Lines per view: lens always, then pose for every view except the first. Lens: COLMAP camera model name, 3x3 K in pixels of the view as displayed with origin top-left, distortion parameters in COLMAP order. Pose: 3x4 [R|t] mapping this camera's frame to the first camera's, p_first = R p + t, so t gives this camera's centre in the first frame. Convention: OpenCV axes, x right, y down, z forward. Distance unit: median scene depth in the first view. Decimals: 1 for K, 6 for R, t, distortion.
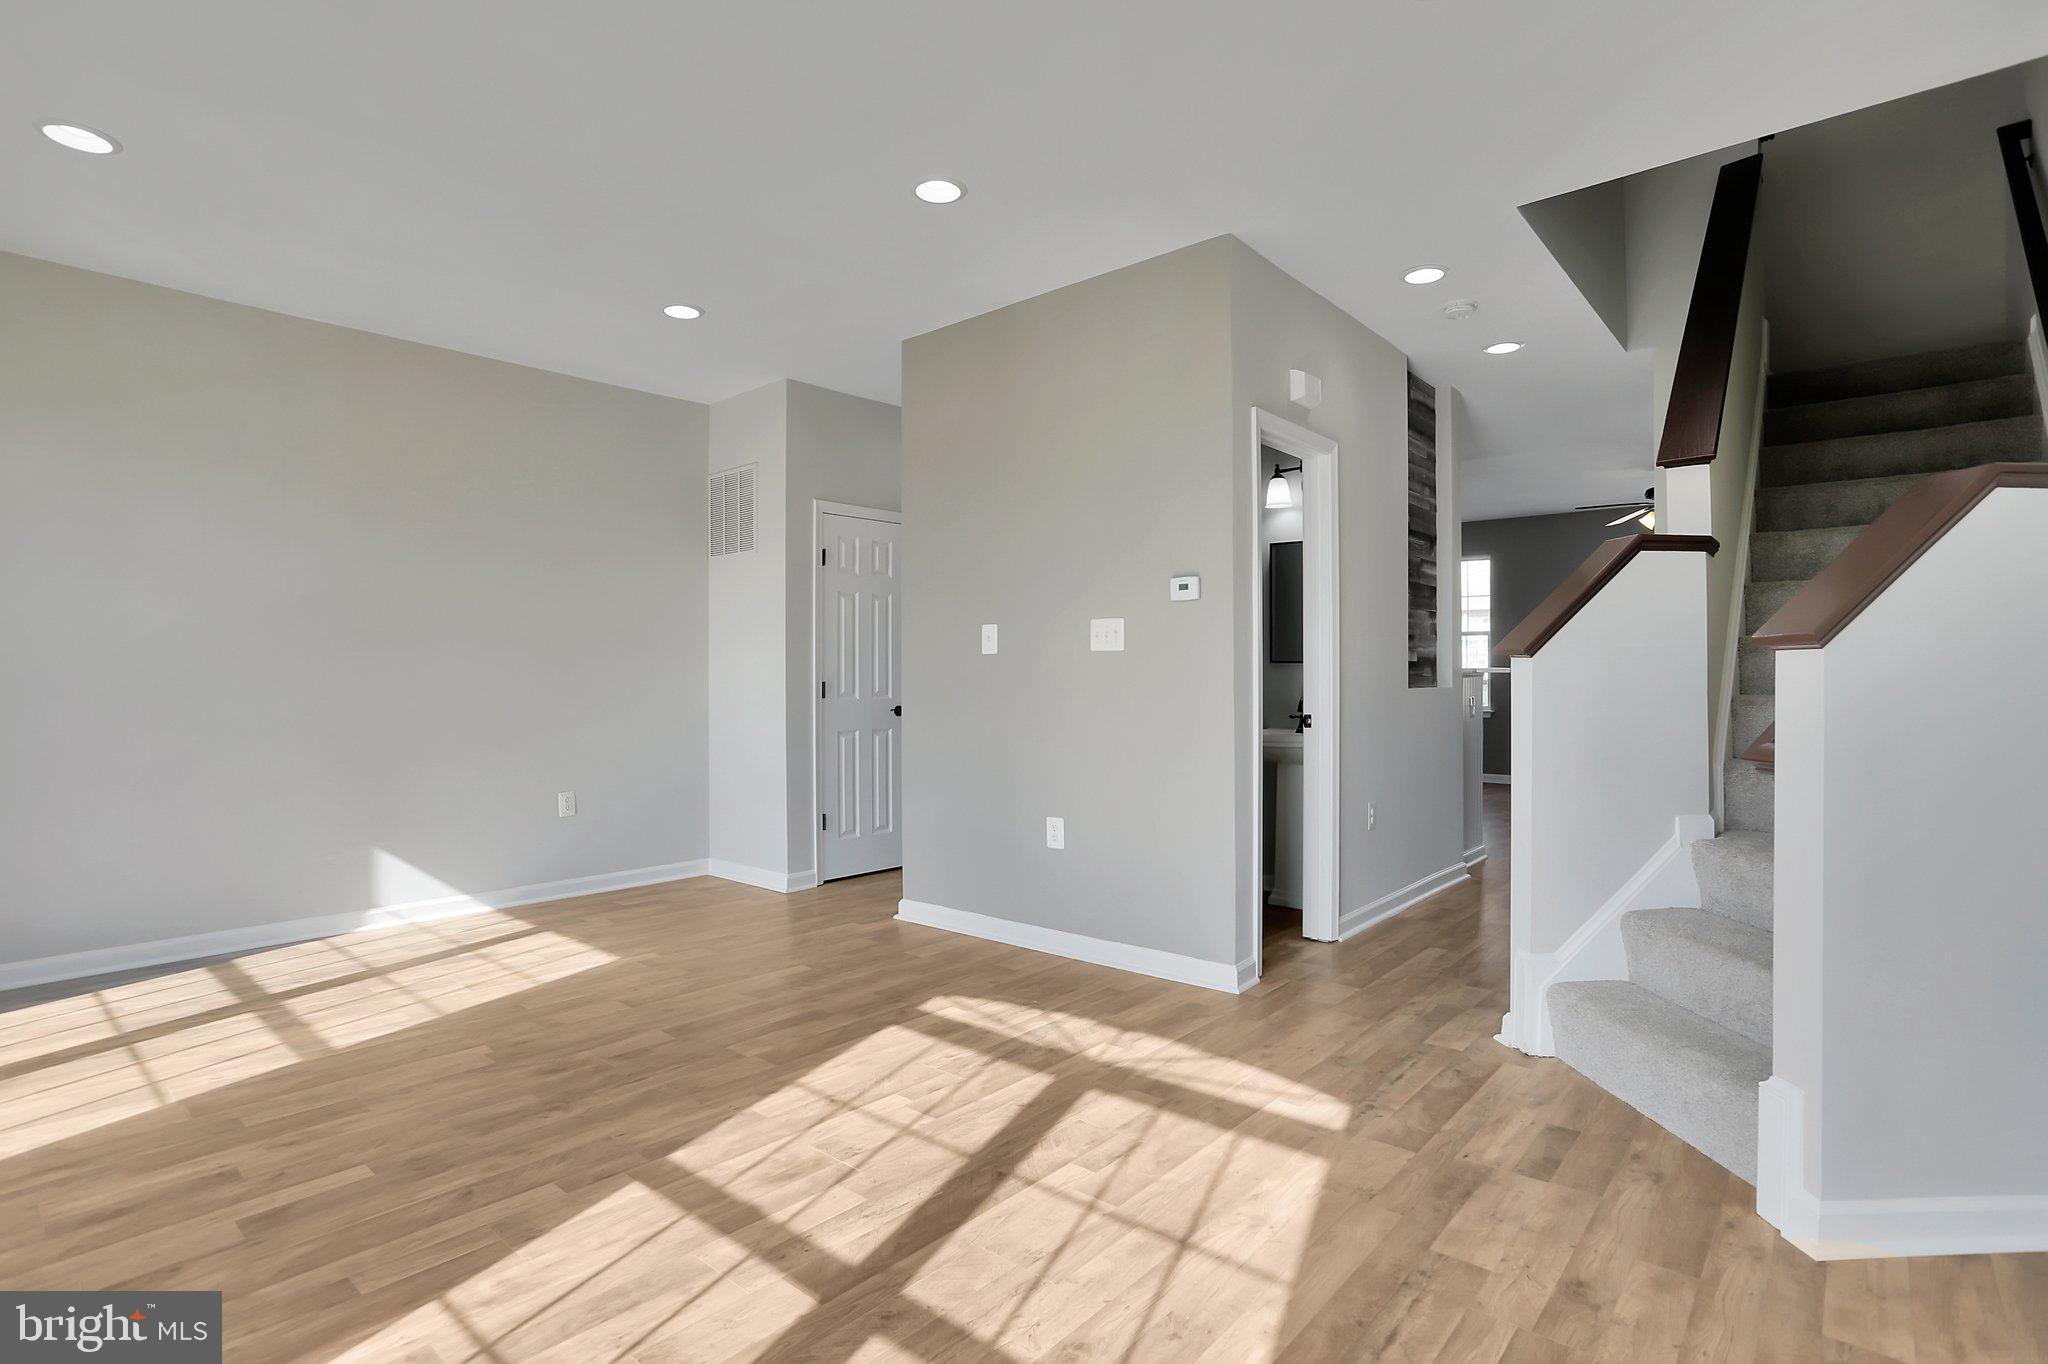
lens RADIAL K [[1007.4, 0, 1031.6], [0, 1007.4, 681.6], [0, 0, 1]] dist [-0.052654, 0.014250]
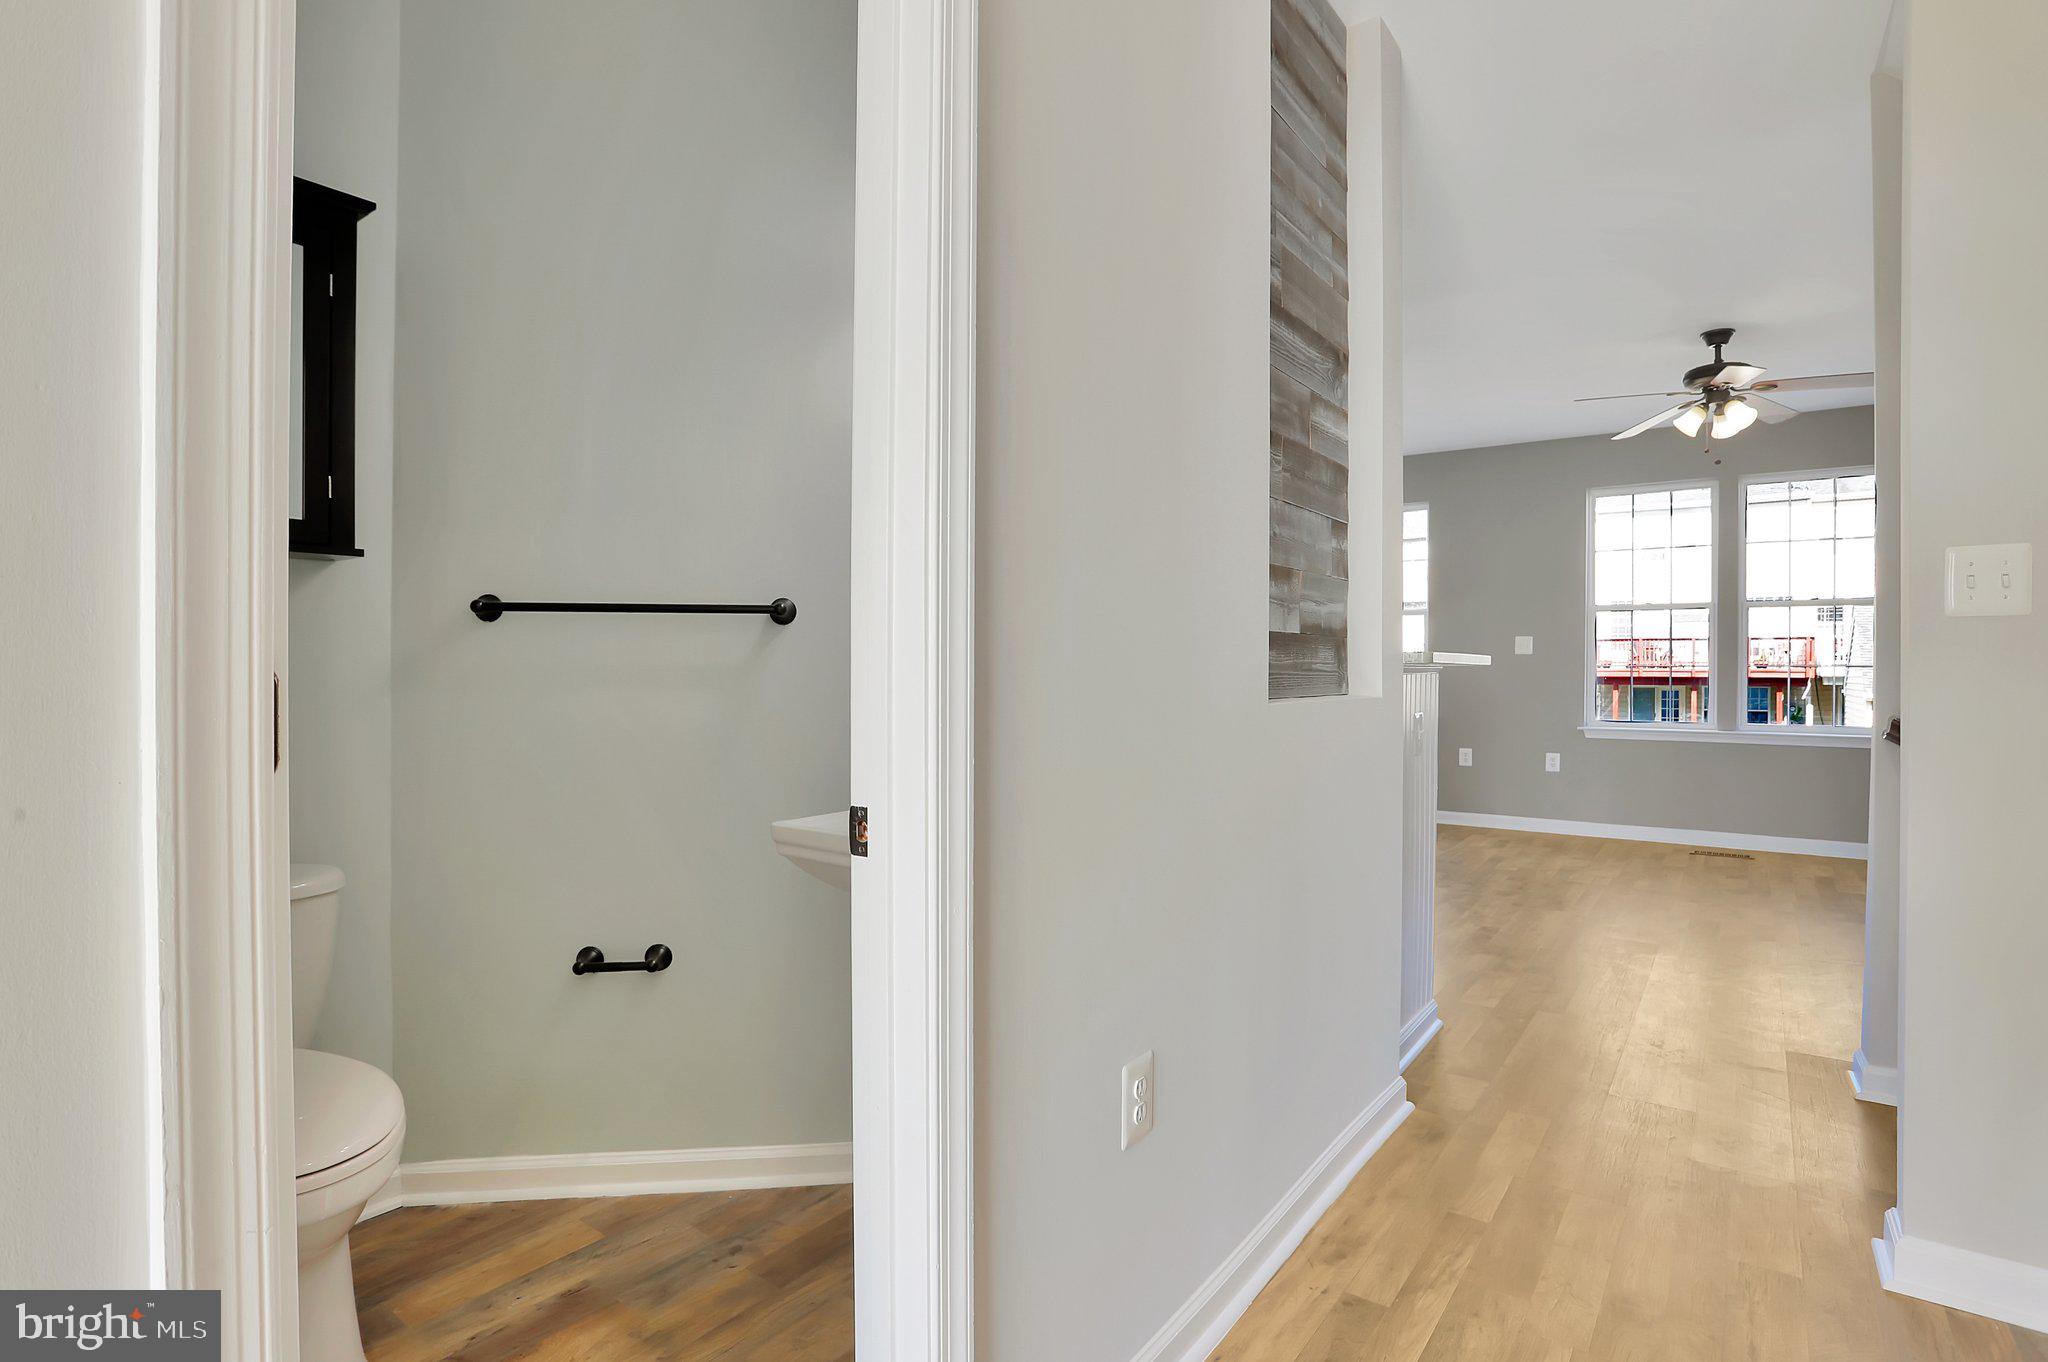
lens RADIAL K [[1007.4, 0, 1031.0], [0, 1007.4, 690.7], [0, 0, 1]] dist [-0.052654, 0.014250]
pose [[0.998771, 0.000814, 0.049557, 0.248281], [-0.001623, 0.999866, 0.016281, -0.003116], [-0.049538, -0.016341, 0.998639, 0.574720]]
